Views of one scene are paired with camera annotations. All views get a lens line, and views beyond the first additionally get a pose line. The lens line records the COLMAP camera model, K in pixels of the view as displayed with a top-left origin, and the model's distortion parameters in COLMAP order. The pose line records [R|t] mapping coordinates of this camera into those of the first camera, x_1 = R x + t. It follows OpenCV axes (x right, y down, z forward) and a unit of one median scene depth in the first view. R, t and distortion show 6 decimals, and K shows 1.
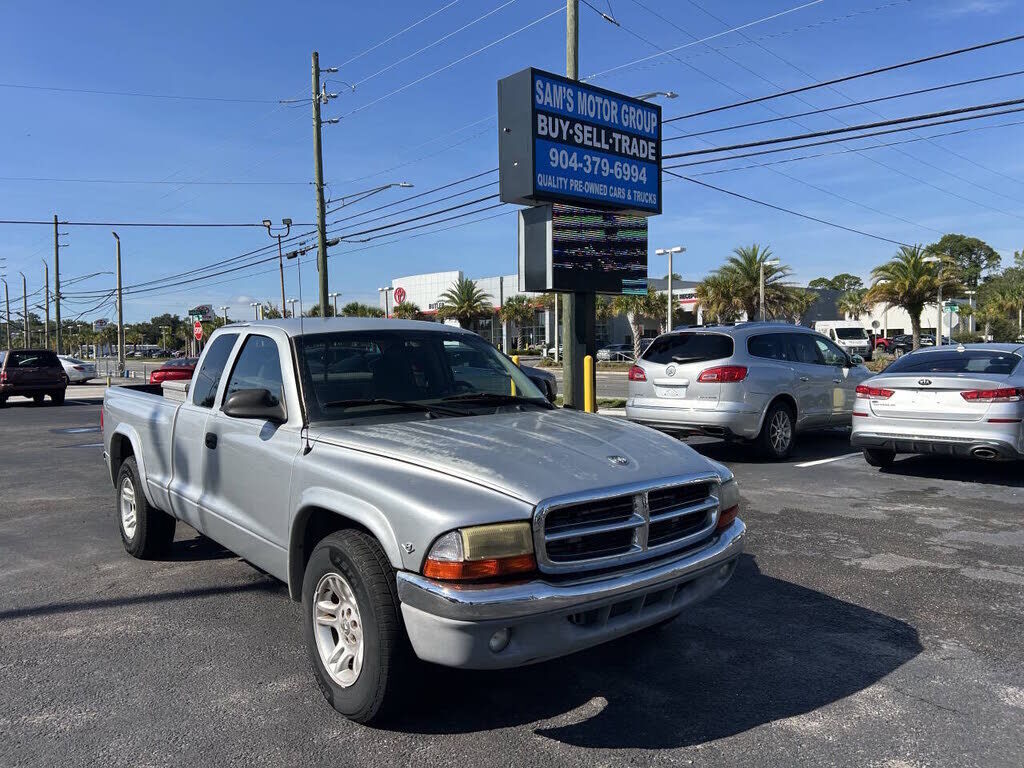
lens RADIAL K [[739.6, 0, 499.7], [0, 739.6, 387.0], [0, 0, 1]] dist [0.004586, -0.003639]
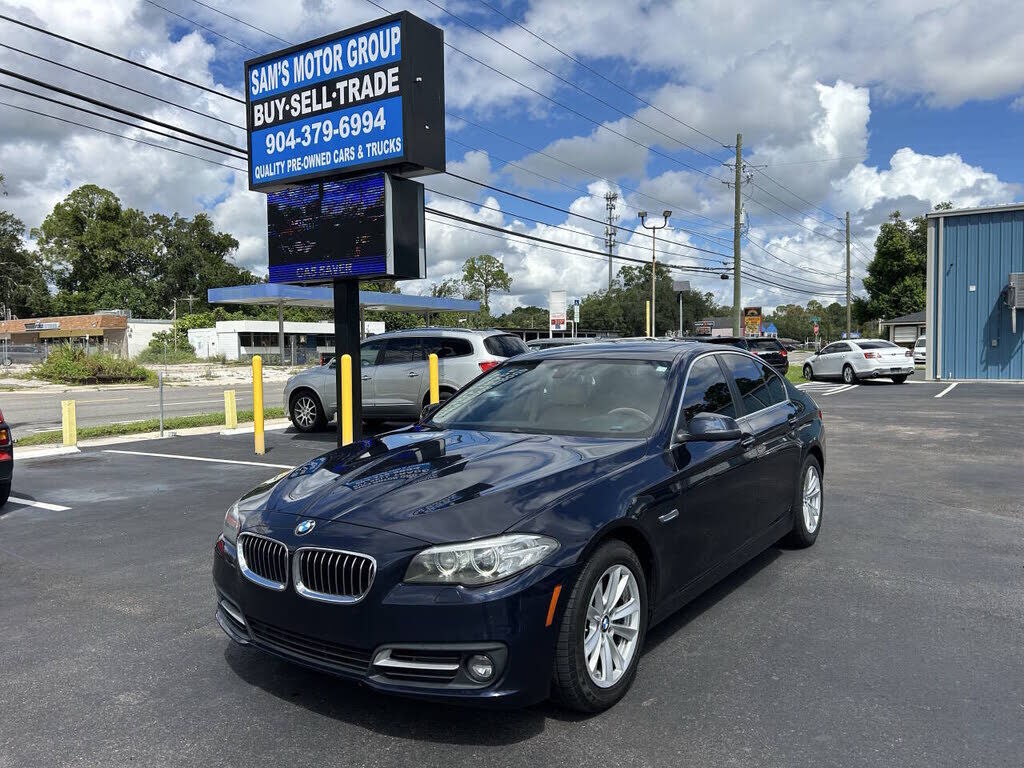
lens RADIAL K [[787.7, 0, 505.5], [0, 787.7, 384.8], [0, 0, 1]] dist [0.023033, -0.003591]
pose [[0.270699, 0.054917, -0.961096, 1.079839], [-0.062859, 0.997249, 0.039279, -0.061591], [0.960610, 0.049781, 0.273407, 0.980180]]
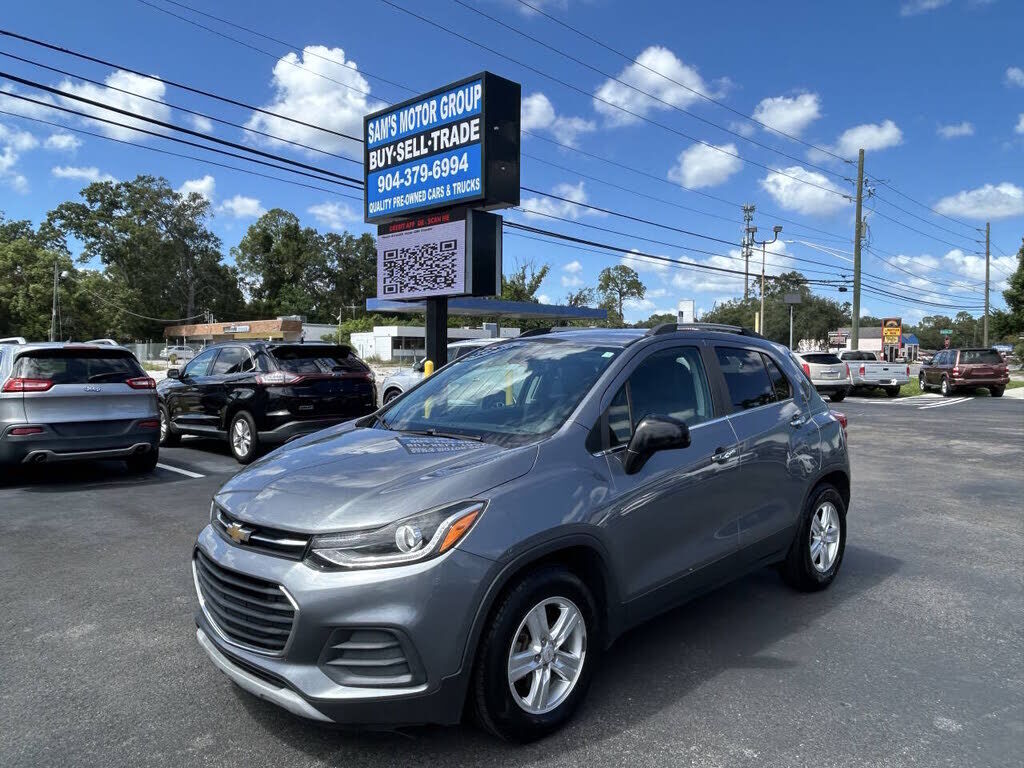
lens RADIAL K [[739.6, 0, 499.7], [0, 739.6, 387.0], [0, 0, 1]] dist [0.004586, -0.003639]
pose [[0.080849, 0.059698, -0.994937, 1.167513], [-0.081349, 0.995270, 0.053107, -0.074510], [0.993401, 0.076643, 0.085323, 1.055736]]
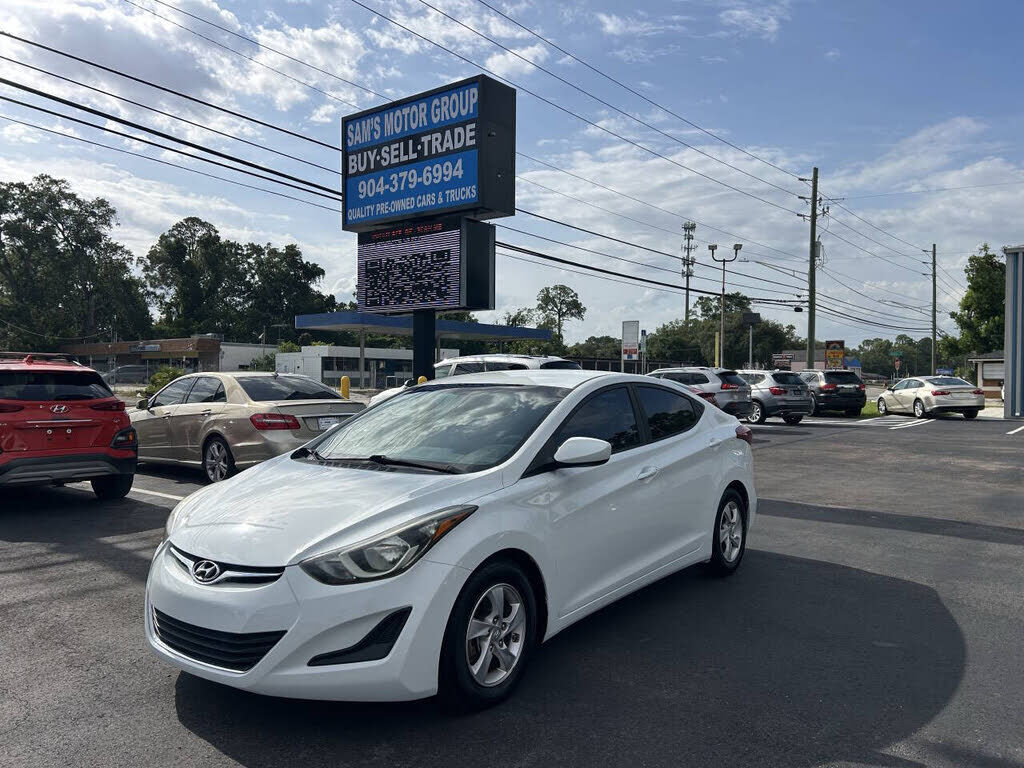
lens RADIAL K [[783.0, 0, 499.3], [0, 783.0, 389.8], [0, 0, 1]] dist [0.067008, -0.077852]
pose [[0.171110, 0.031190, -0.984758, 1.170348], [-0.083688, 0.996347, 0.017016, -0.057515], [0.981691, 0.079501, 0.173095, 0.973412]]
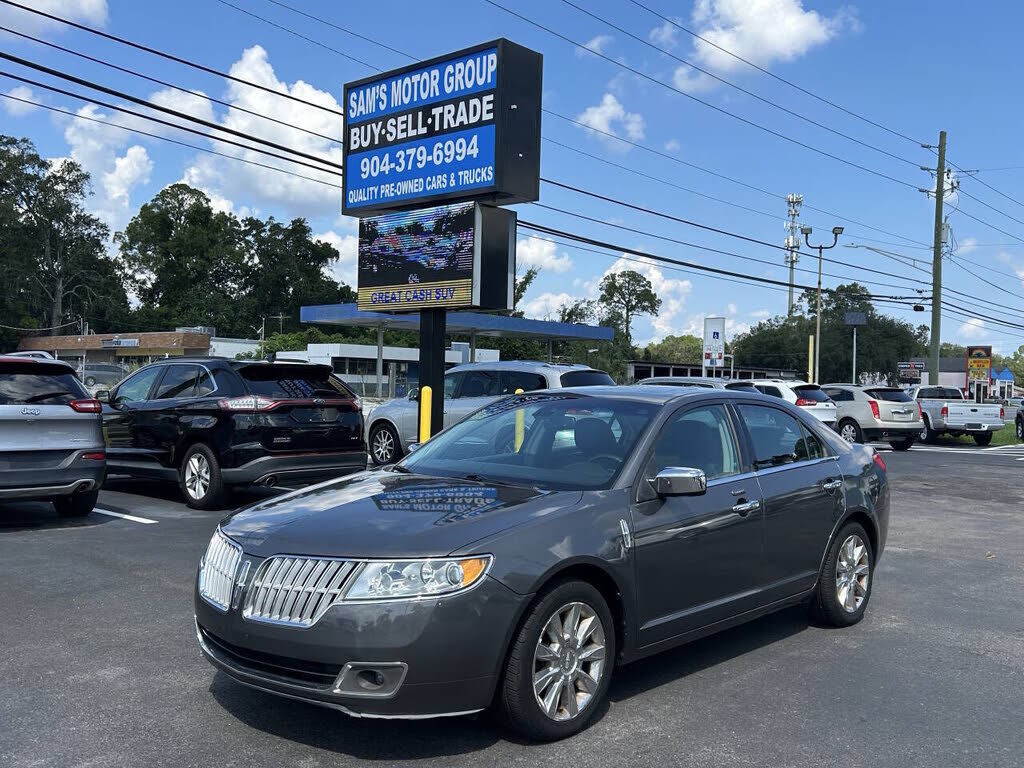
lens RADIAL K [[976.7, 0, 505.7], [0, 976.7, 385.3], [0, 0, 1]] dist [0.106342, -0.189831]
pose [[0.121633, 0.018896, -0.992395, 1.241759], [-0.100559, 0.994909, 0.006619, -0.066361], [0.987468, 0.098990, 0.122914, 1.000664]]
